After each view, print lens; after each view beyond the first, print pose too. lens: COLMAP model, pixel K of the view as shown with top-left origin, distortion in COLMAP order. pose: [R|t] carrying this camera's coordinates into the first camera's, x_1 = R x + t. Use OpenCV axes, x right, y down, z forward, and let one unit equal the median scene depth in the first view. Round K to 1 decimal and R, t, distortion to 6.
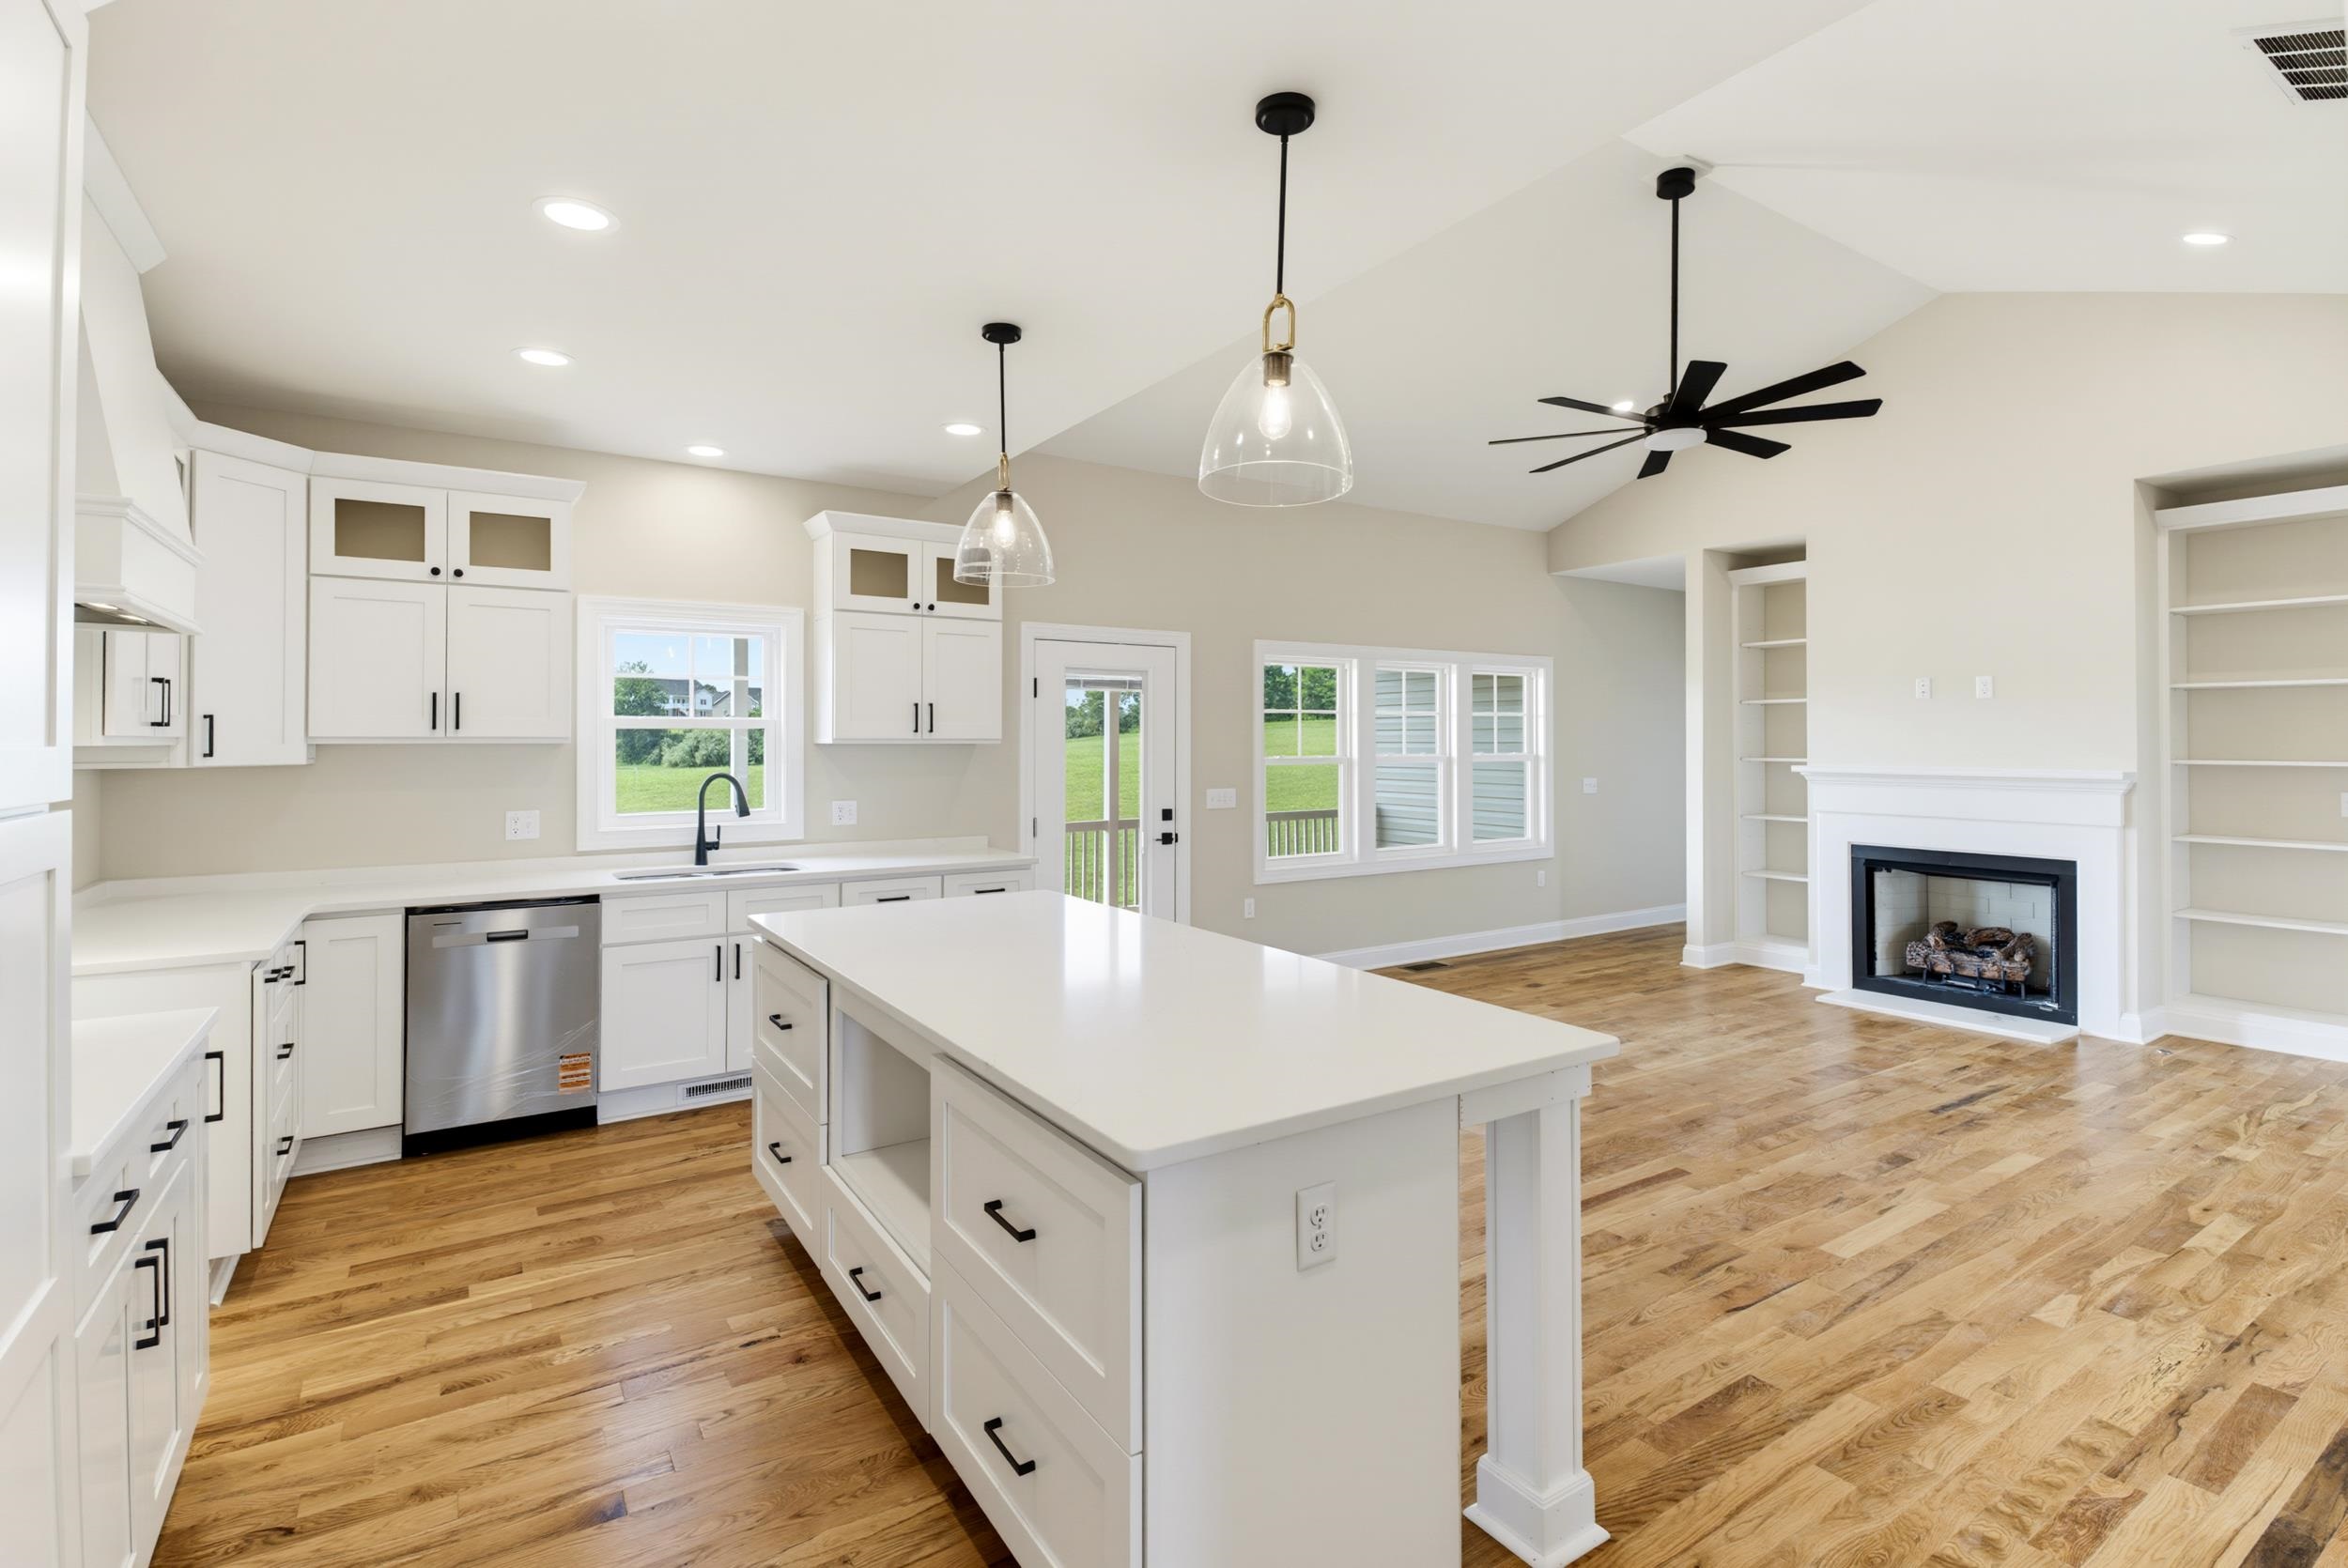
lens RADIAL K [[1101.4, 0, 1171.8], [0, 1101.4, 731.1], [0, 0, 1]] dist [0.022793, -0.019797]
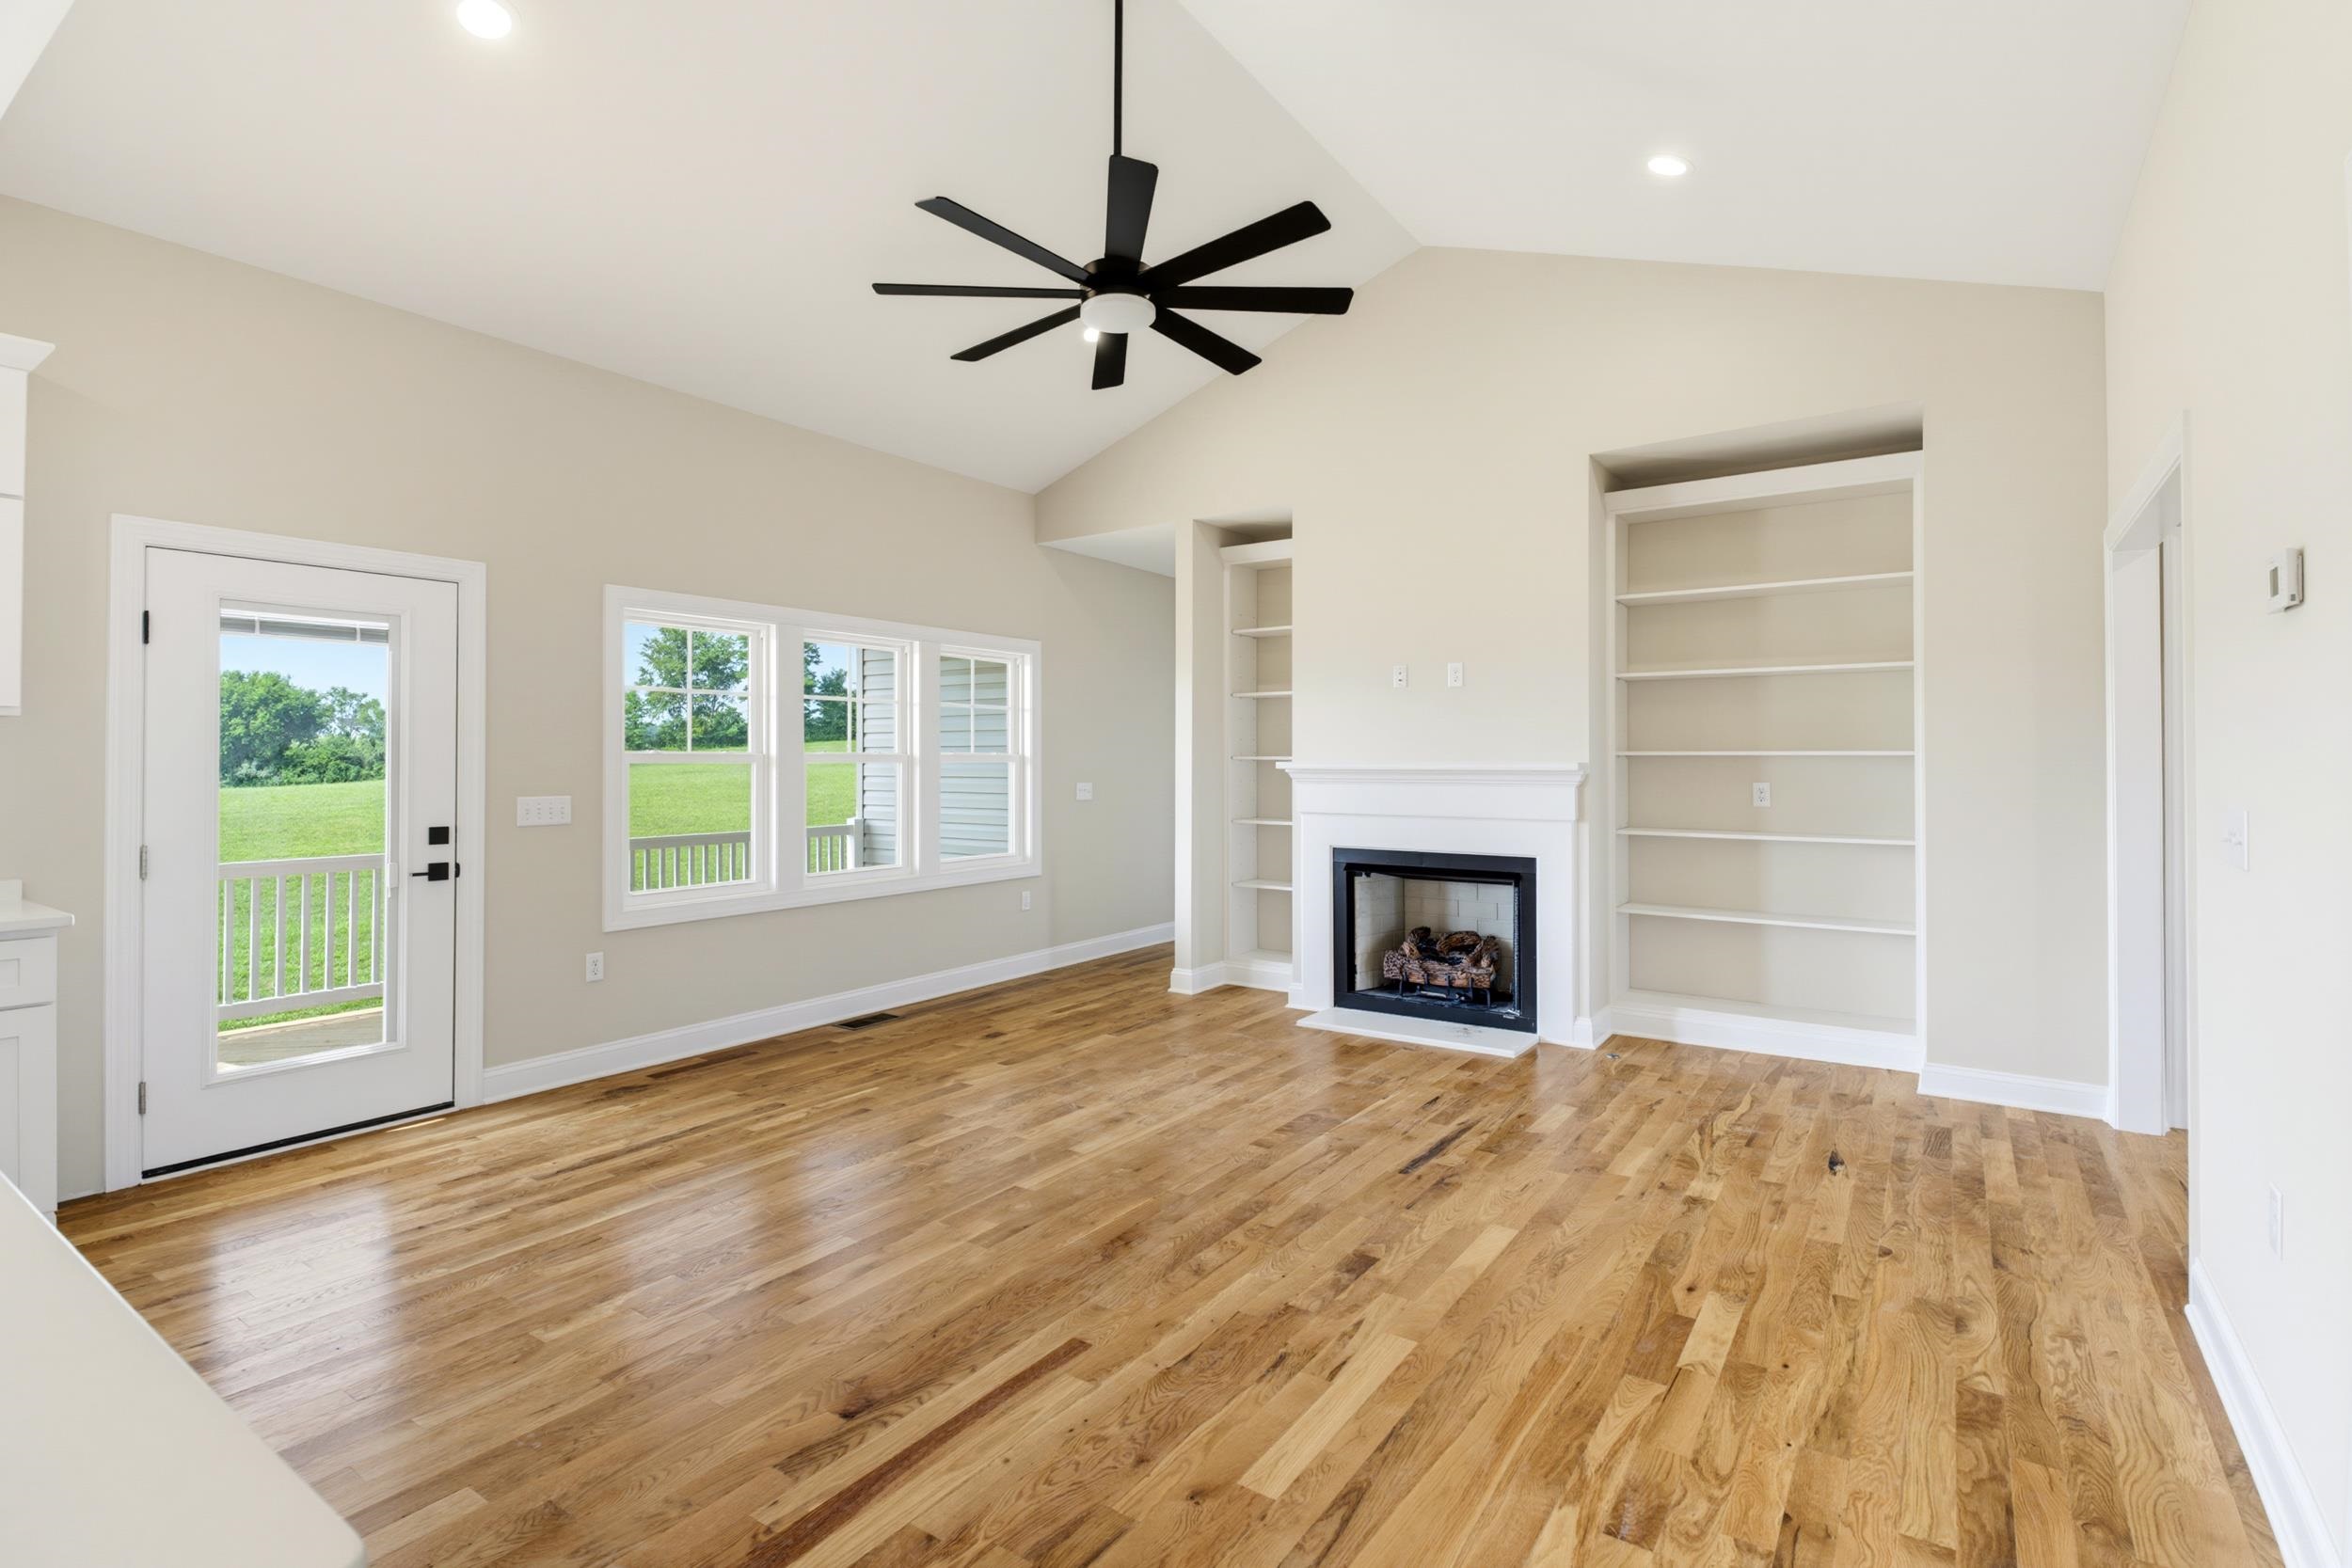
lens RADIAL K [[1105.4, 0, 1180.3], [0, 1105.4, 751.5], [0, 0, 1]] dist [0.023164, -0.019014]
pose [[0.924702, 0.002976, 0.380680, 0.187675], [-0.002982, 0.999995, -0.000573, 0.029740], [-0.380680, -0.000606, 0.924707, 0.258131]]
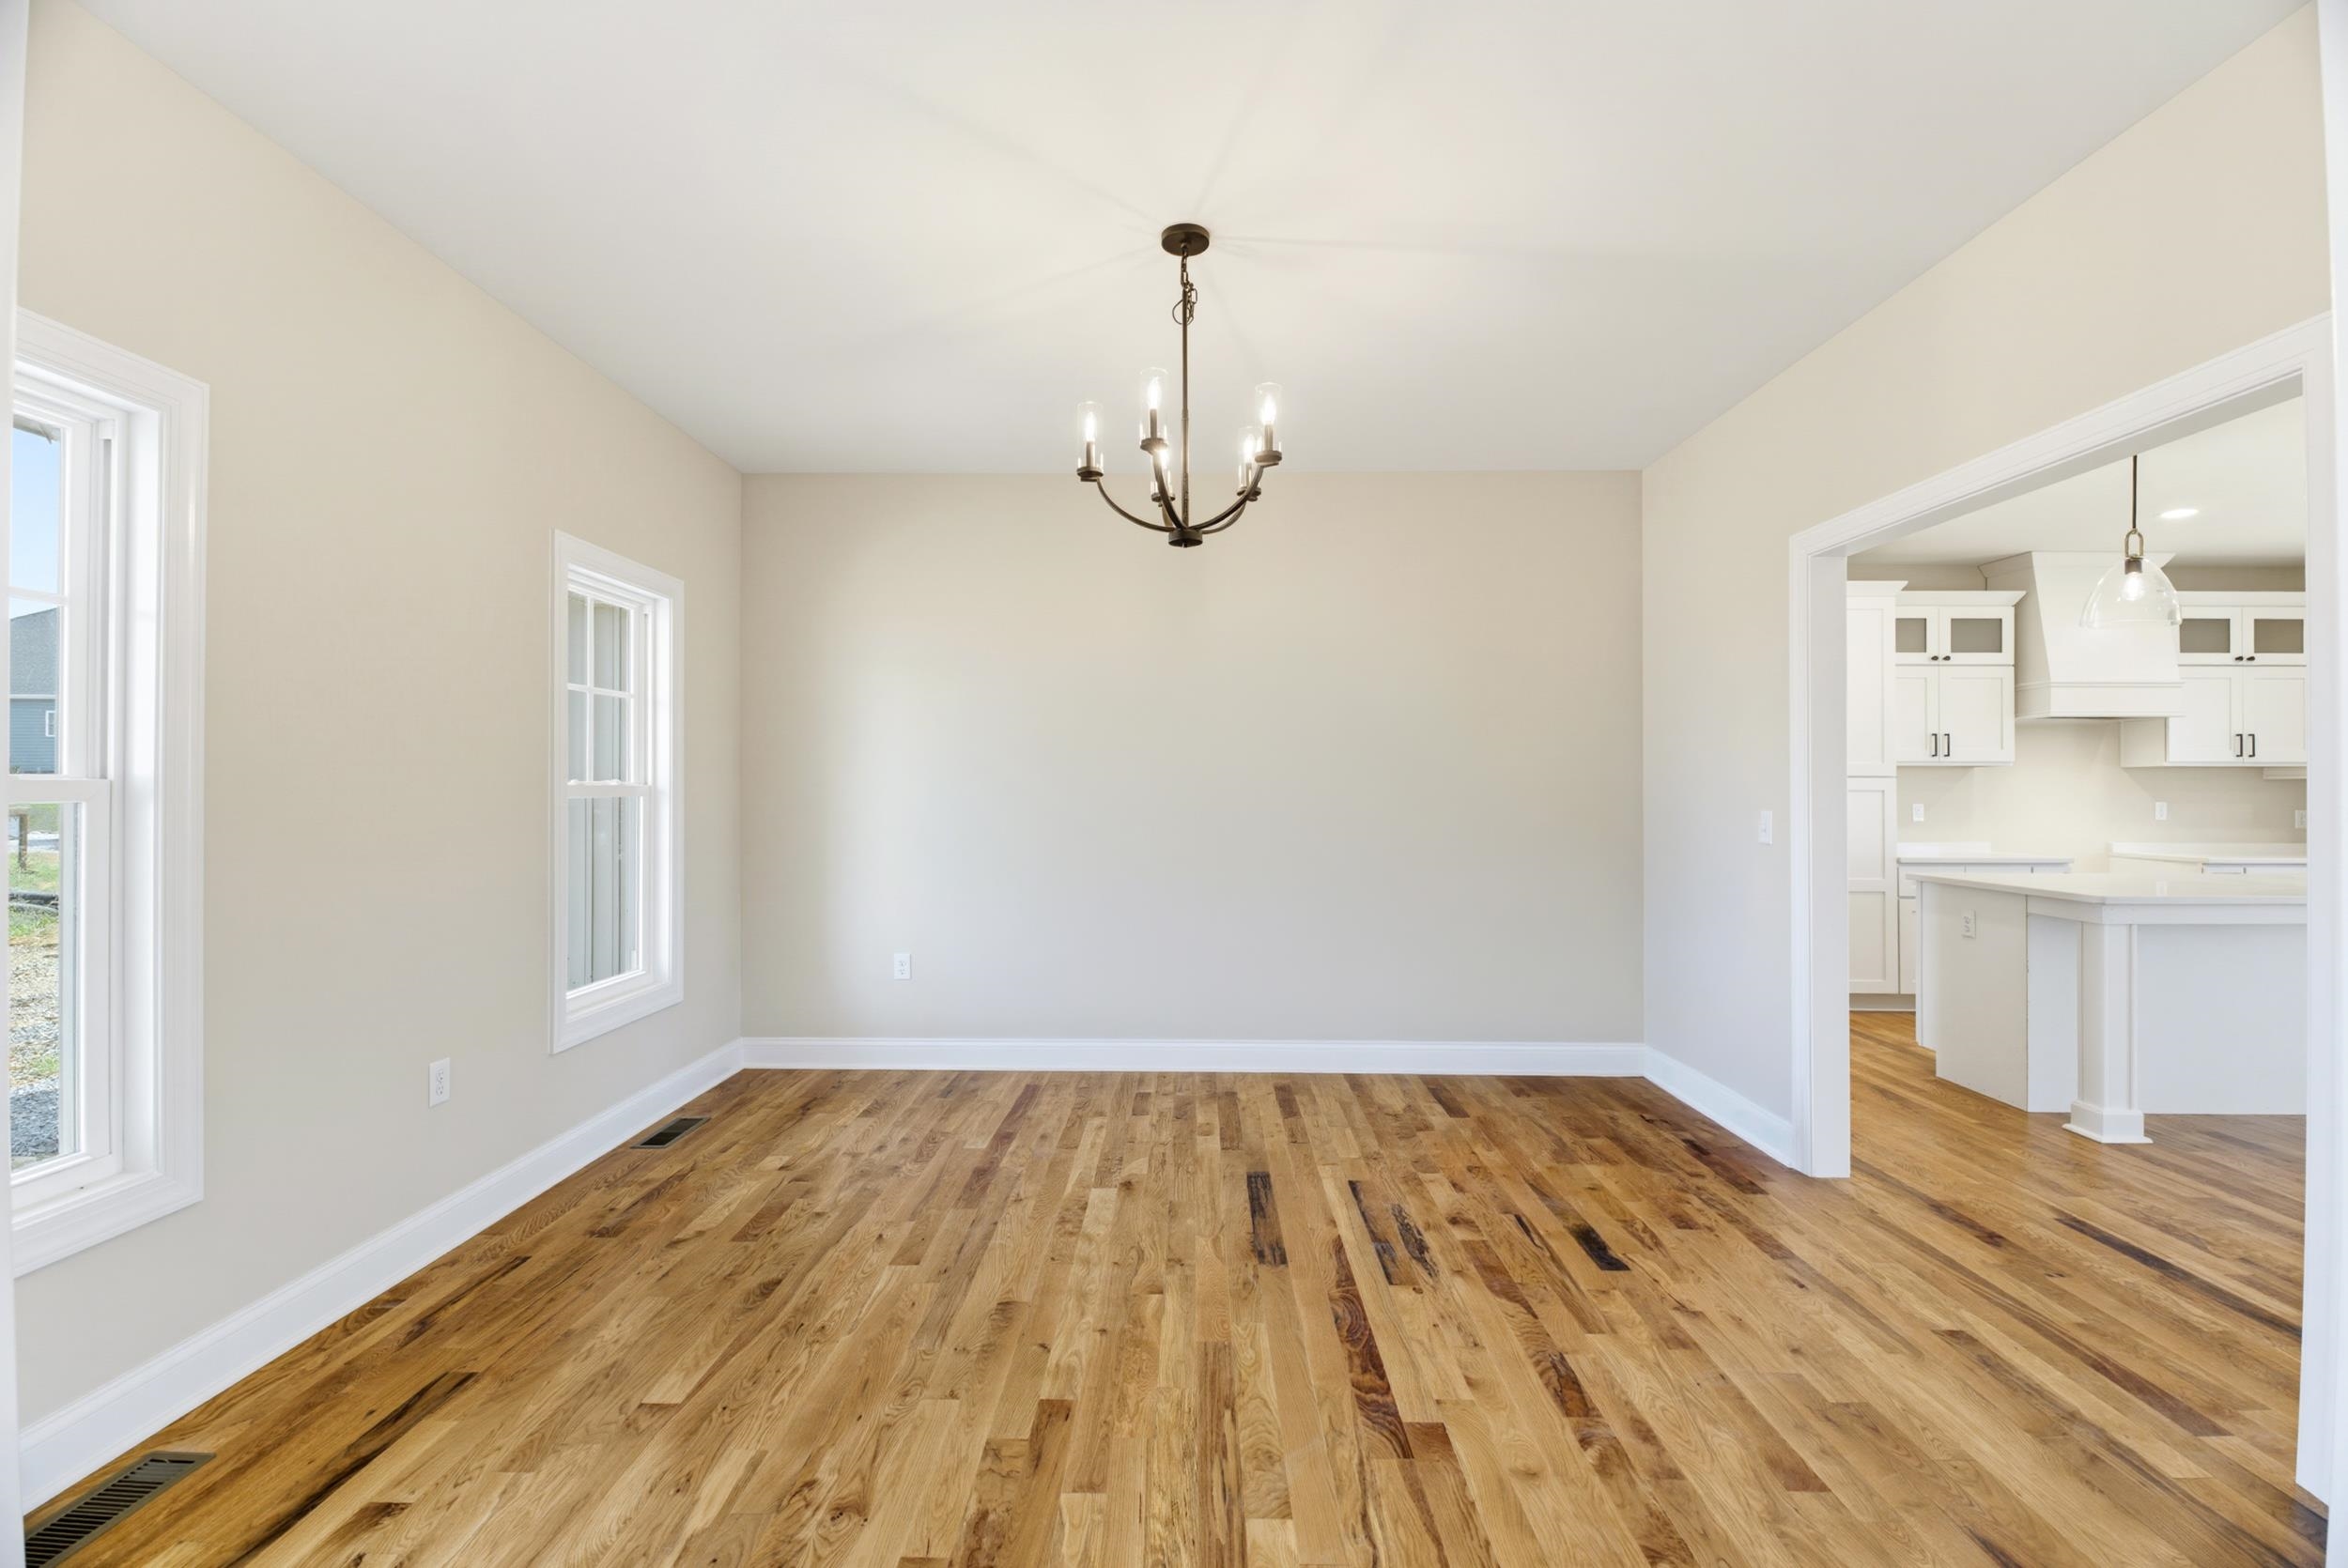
lens RADIAL K [[1038.4, 0, 1174.0], [0, 1038.4, 784.0], [0, 0, 1]] dist [-0.002370, -0.000340]
pose [[-0.551933, -0.002795, -0.833884, 1.121257], [0.006887, 0.999945, -0.007910, 0.030281], [0.833860, -0.010109, -0.551883, 0.246636]]
